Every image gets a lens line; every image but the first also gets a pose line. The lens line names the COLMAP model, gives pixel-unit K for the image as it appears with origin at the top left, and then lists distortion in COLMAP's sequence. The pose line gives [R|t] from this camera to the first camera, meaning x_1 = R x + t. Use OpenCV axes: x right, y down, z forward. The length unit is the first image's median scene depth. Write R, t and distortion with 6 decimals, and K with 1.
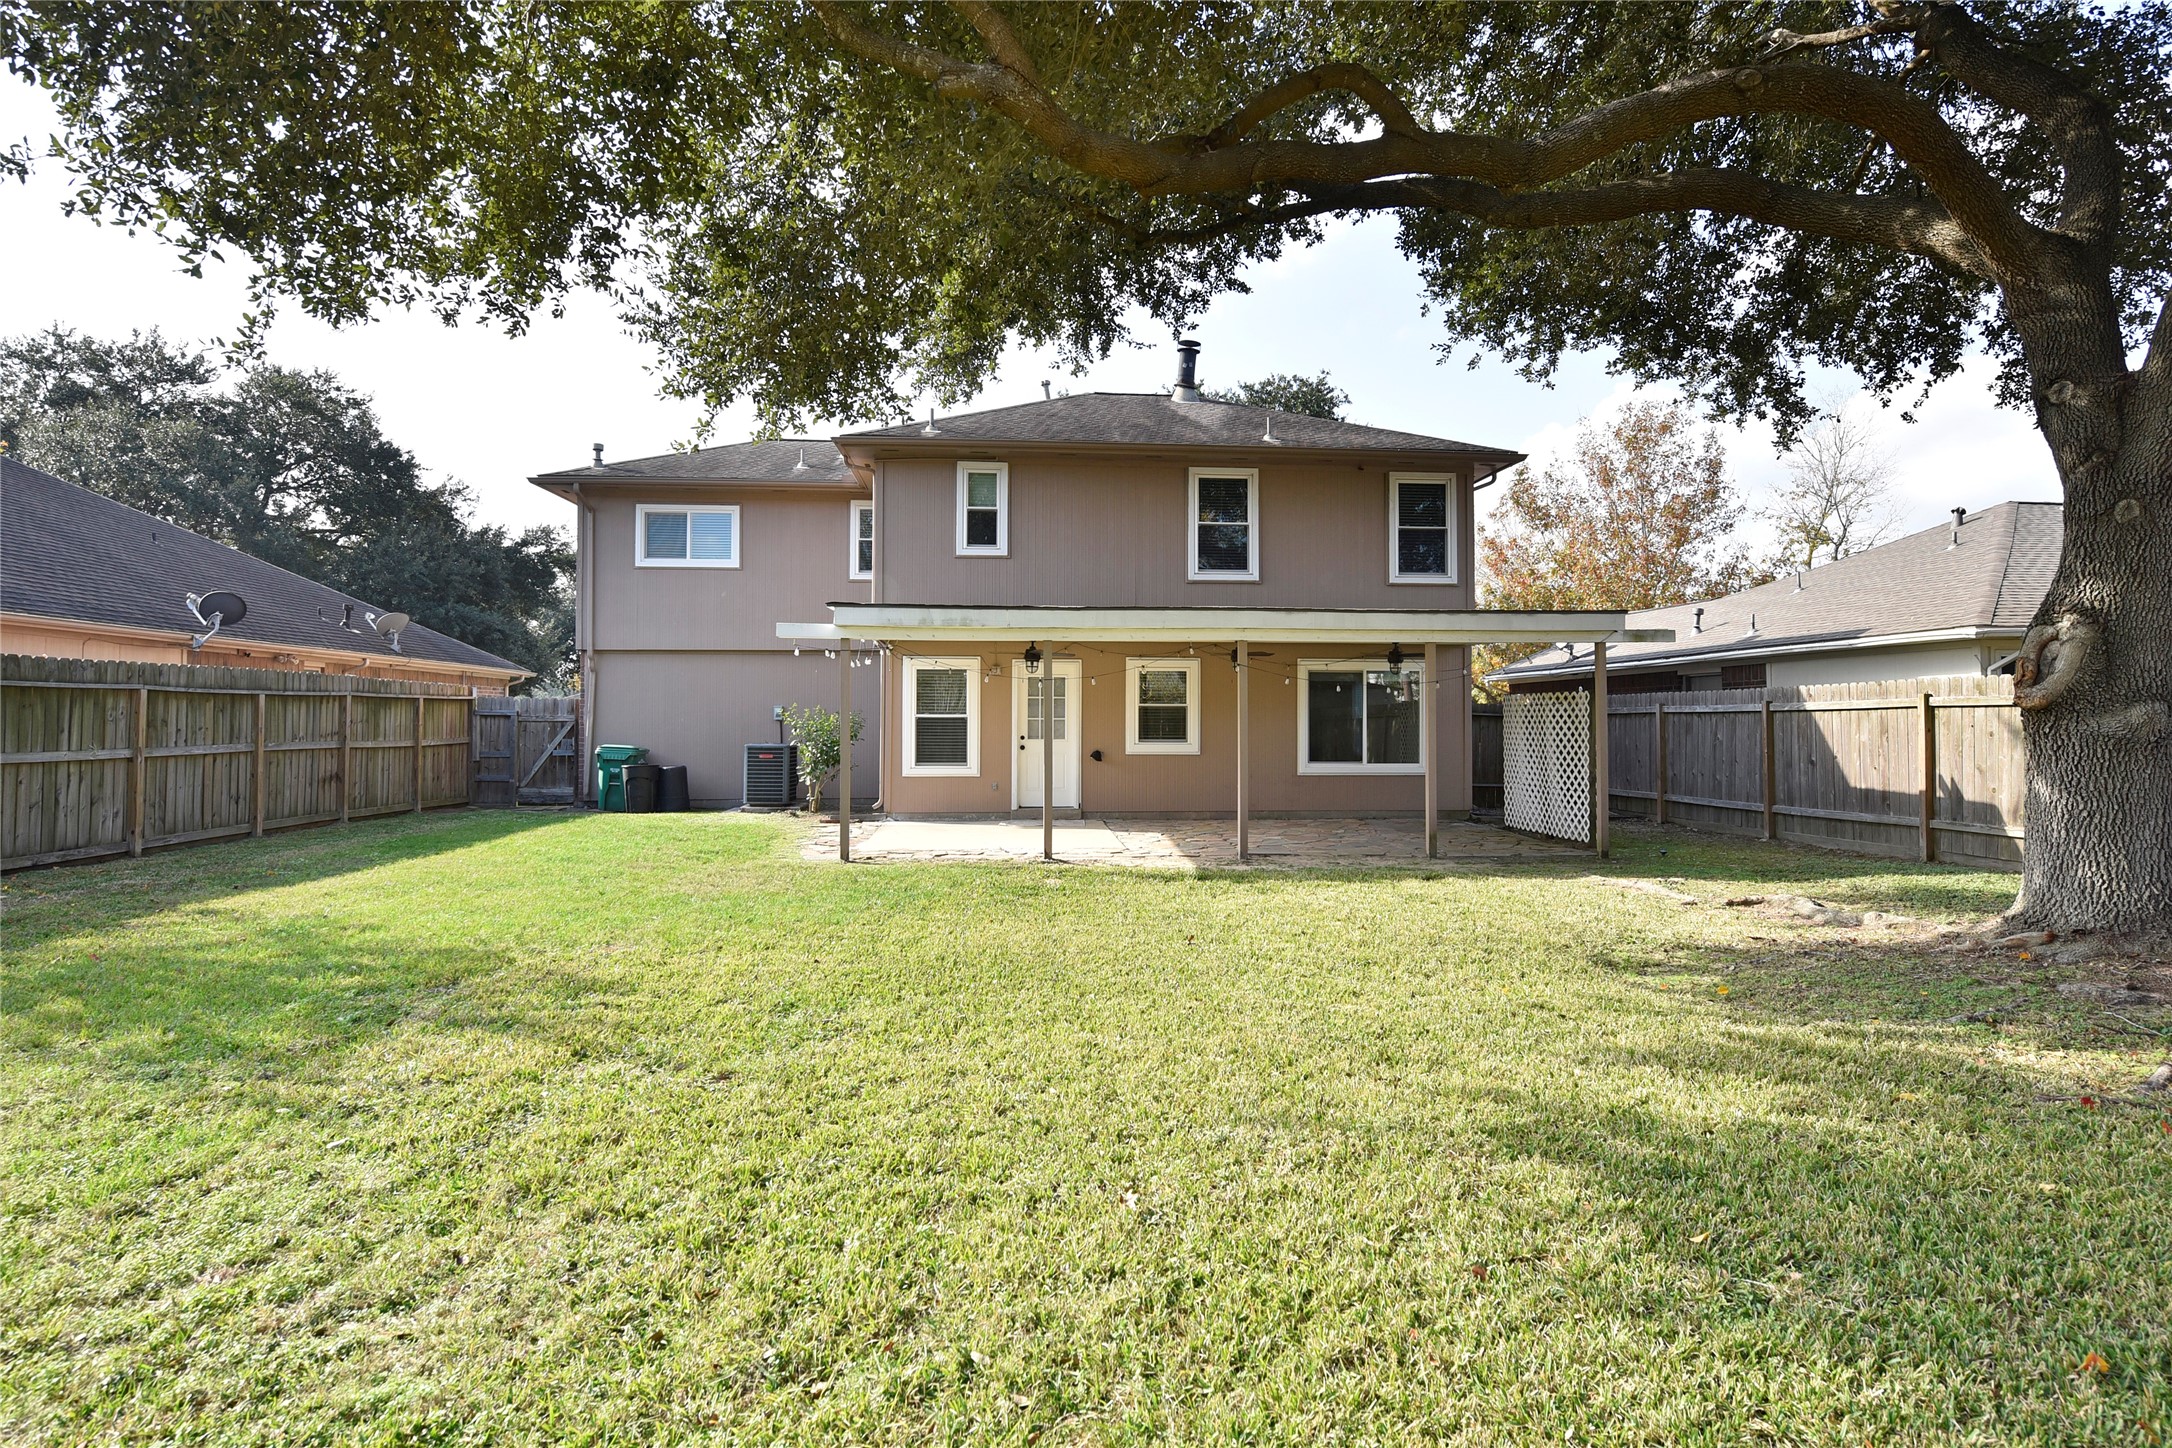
lens RADIAL K [[1167.4, 0, 1114.6], [0, 1167.4, 691.4], [0, 0, 1]] dist [0.007803, 0.000308]
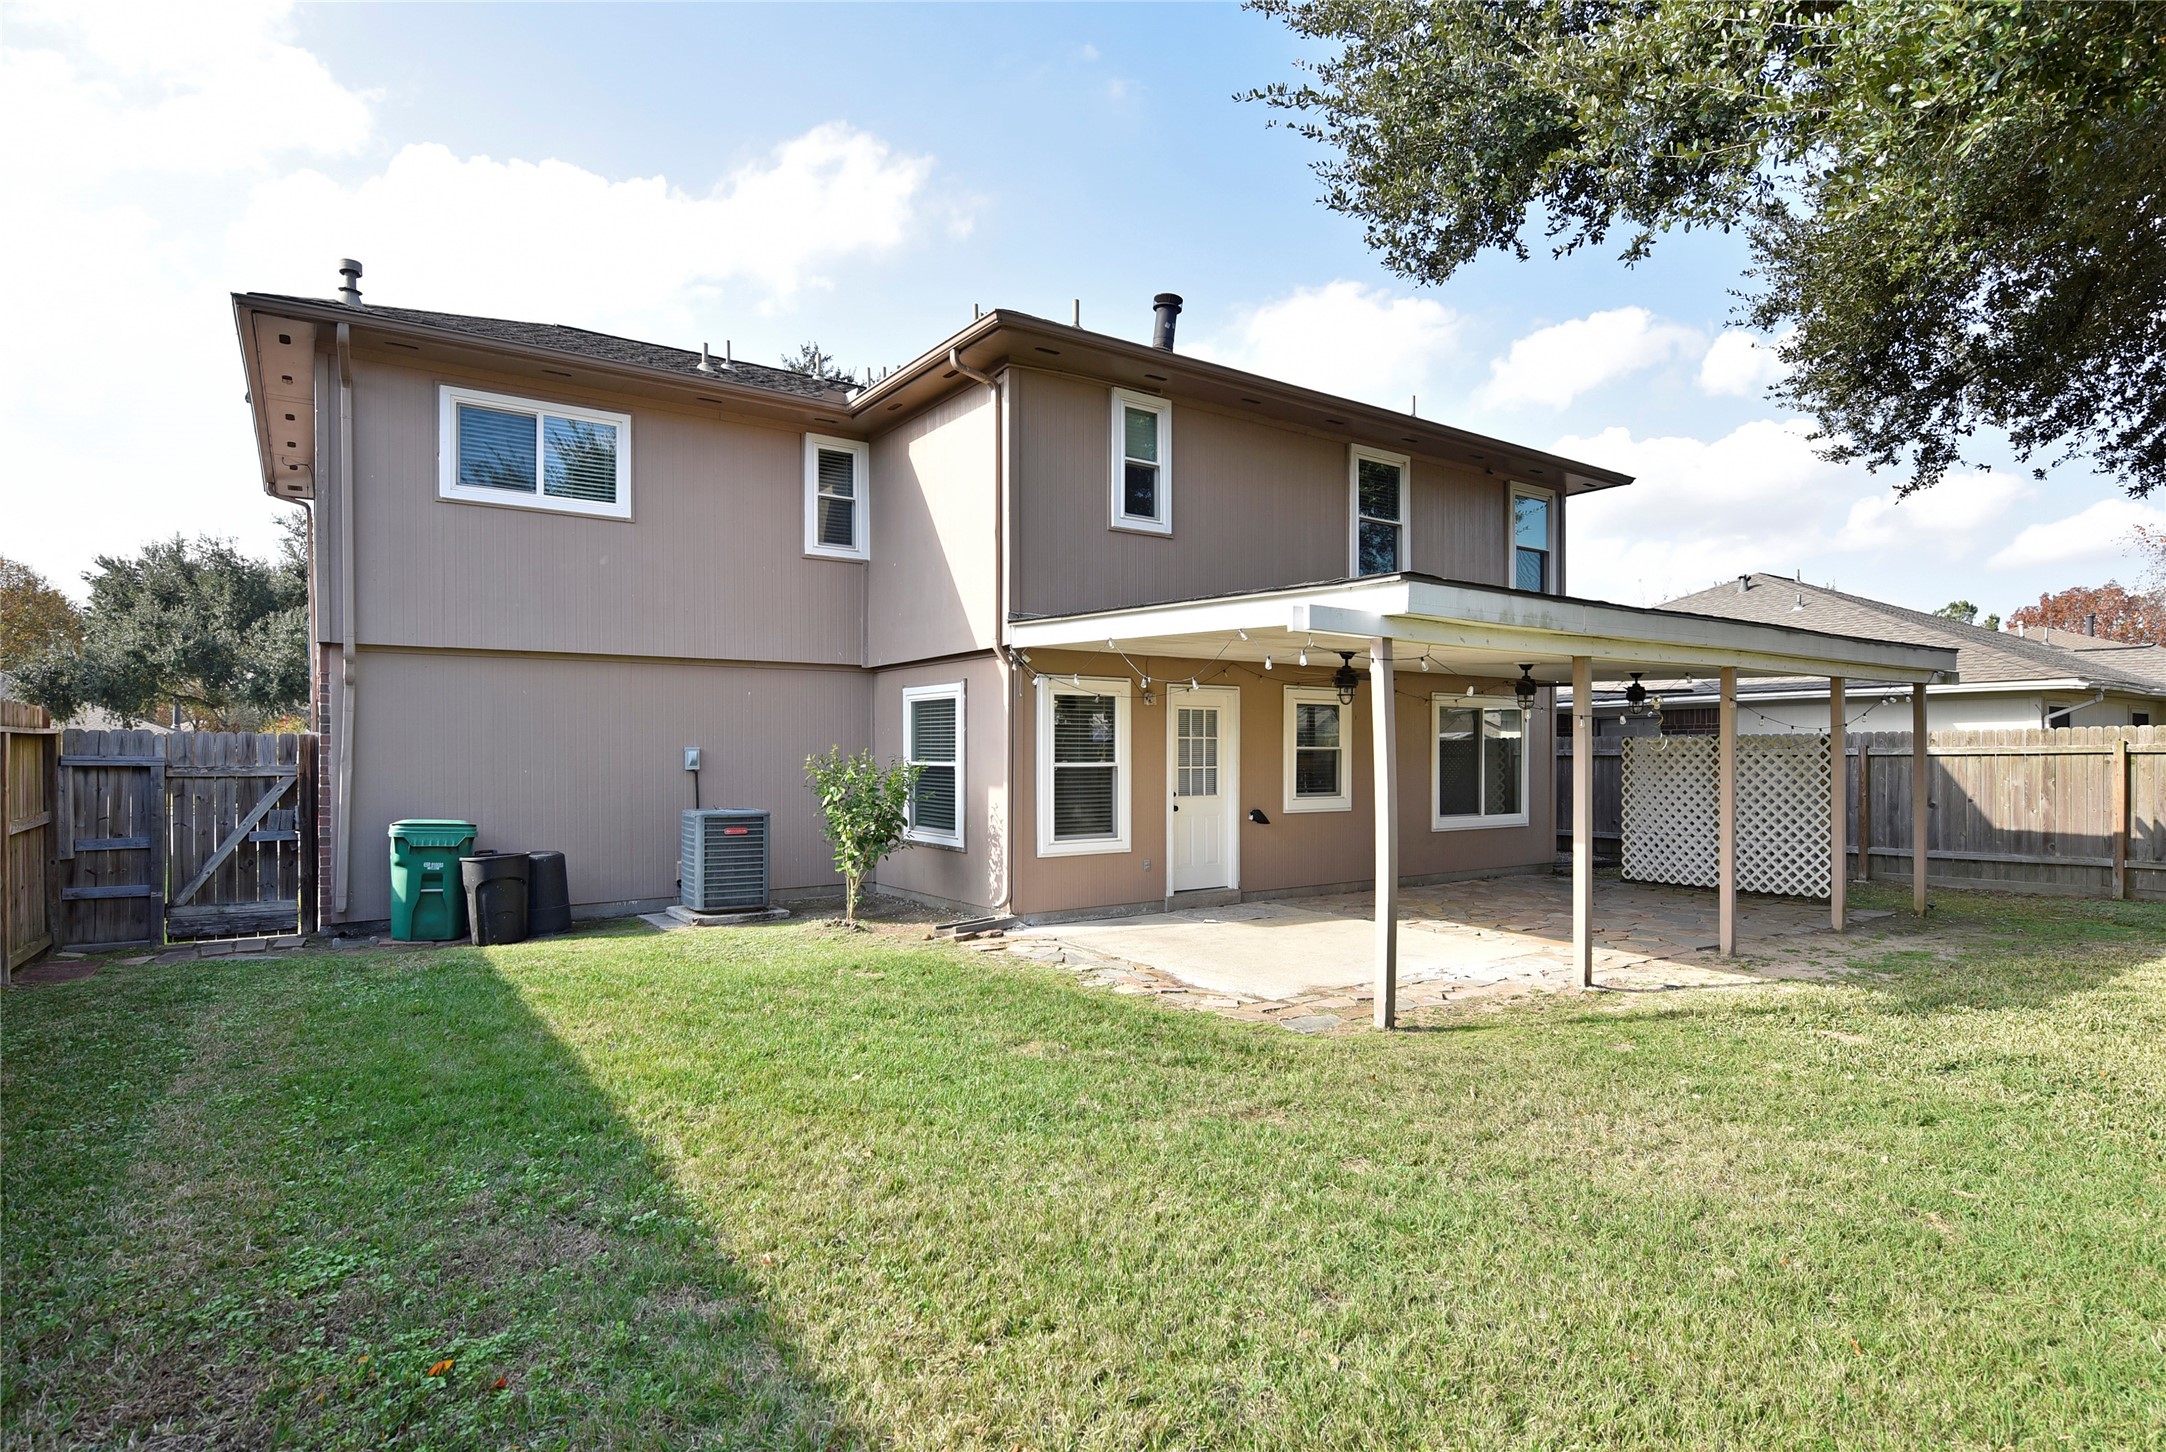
lens RADIAL K [[1107.4, 0, 1095.0], [0, 1107.4, 754.8], [0, 0, 1]] dist [0.004818, -0.004606]
pose [[0.871634, -0.003517, 0.490145, -0.451540], [-0.010154, 0.999630, 0.025230, -0.001006], [-0.490052, -0.026968, 0.871276, 0.436240]]
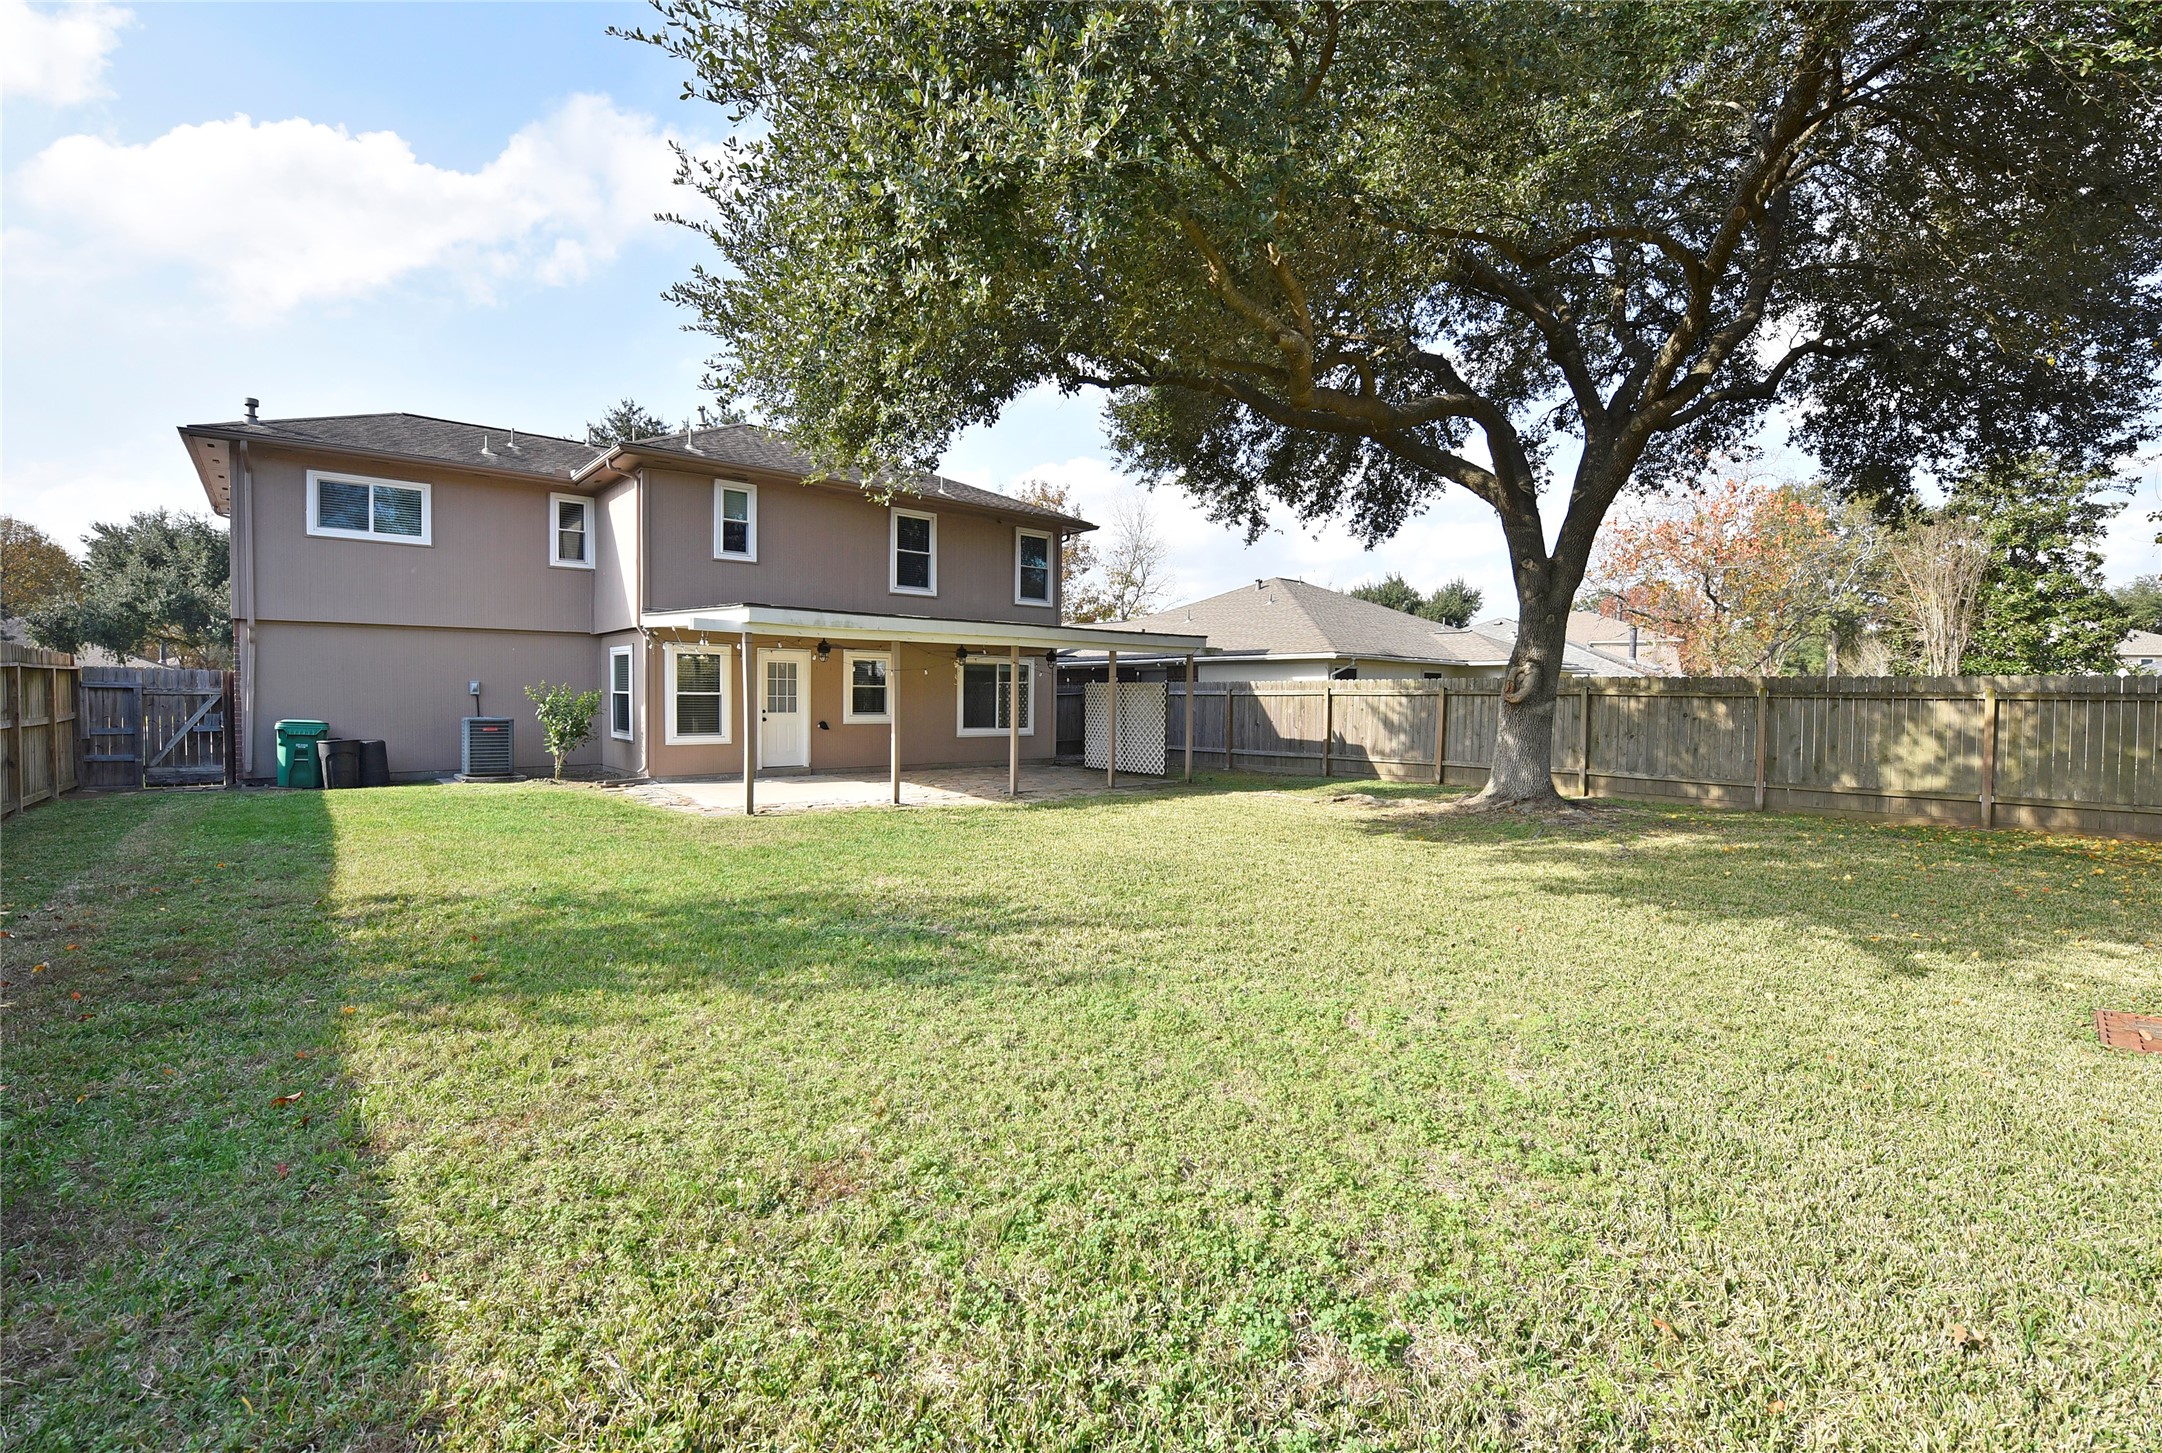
lens RADIAL K [[916.2, 0, 1085.1], [0, 916.2, 725.6], [0, 0, 1]] dist [-0.022516, -0.001057]
pose [[0.814990, -0.012787, 0.579334, -0.362069], [-0.024525, 0.998100, 0.056532, -0.008453], [-0.578956, -0.060282, 0.813127, 0.017181]]
